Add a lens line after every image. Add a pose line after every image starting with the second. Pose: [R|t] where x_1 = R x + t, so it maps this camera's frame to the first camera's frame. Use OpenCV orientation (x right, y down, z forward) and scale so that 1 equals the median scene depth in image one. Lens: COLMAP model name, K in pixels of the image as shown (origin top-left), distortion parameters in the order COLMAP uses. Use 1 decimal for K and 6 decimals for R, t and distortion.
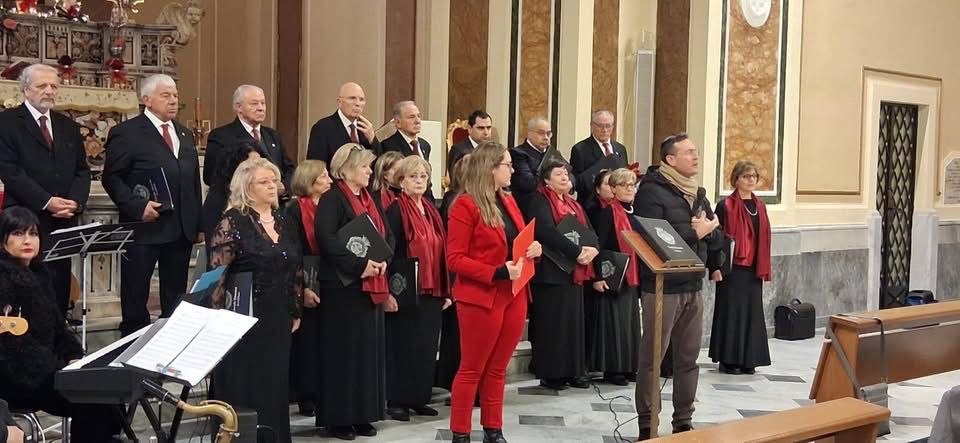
lens RADIAL K [[1170.6, 0, 480.0], [0, 1170.6, 221.5], [0, 0, 1]] dist [0.097221, -0.053651]
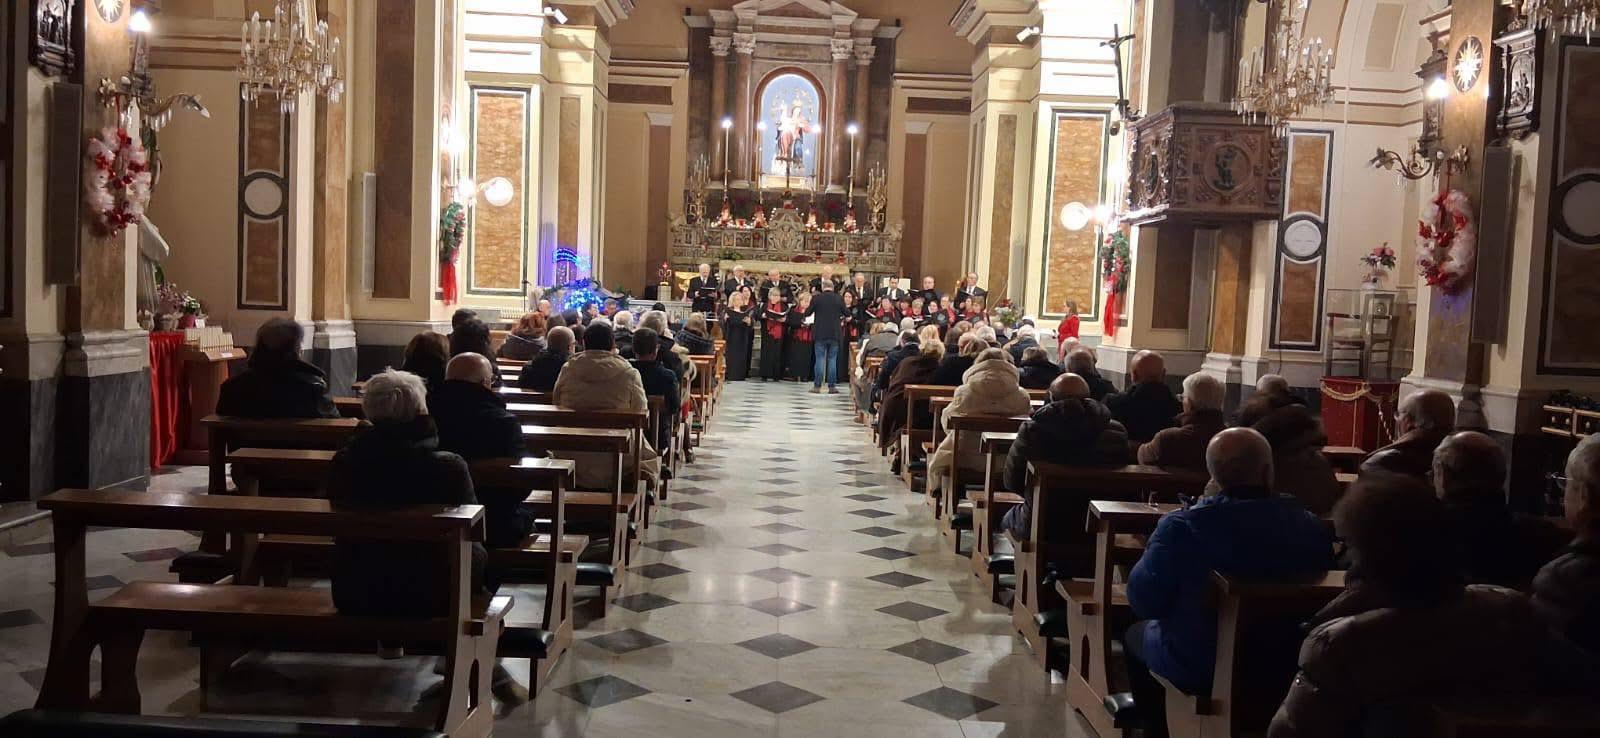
lens RADIAL K [[1195.4, 0, 800.0], [0, 1195.4, 369.0], [0, 0, 1]] dist [0.120797, -0.213770]
pose [[0.725160, 0.050828, -0.686702, 1.292197], [-0.056981, 0.998281, 0.013719, 0.064268], [0.686219, 0.029180, 0.726810, -0.762545]]
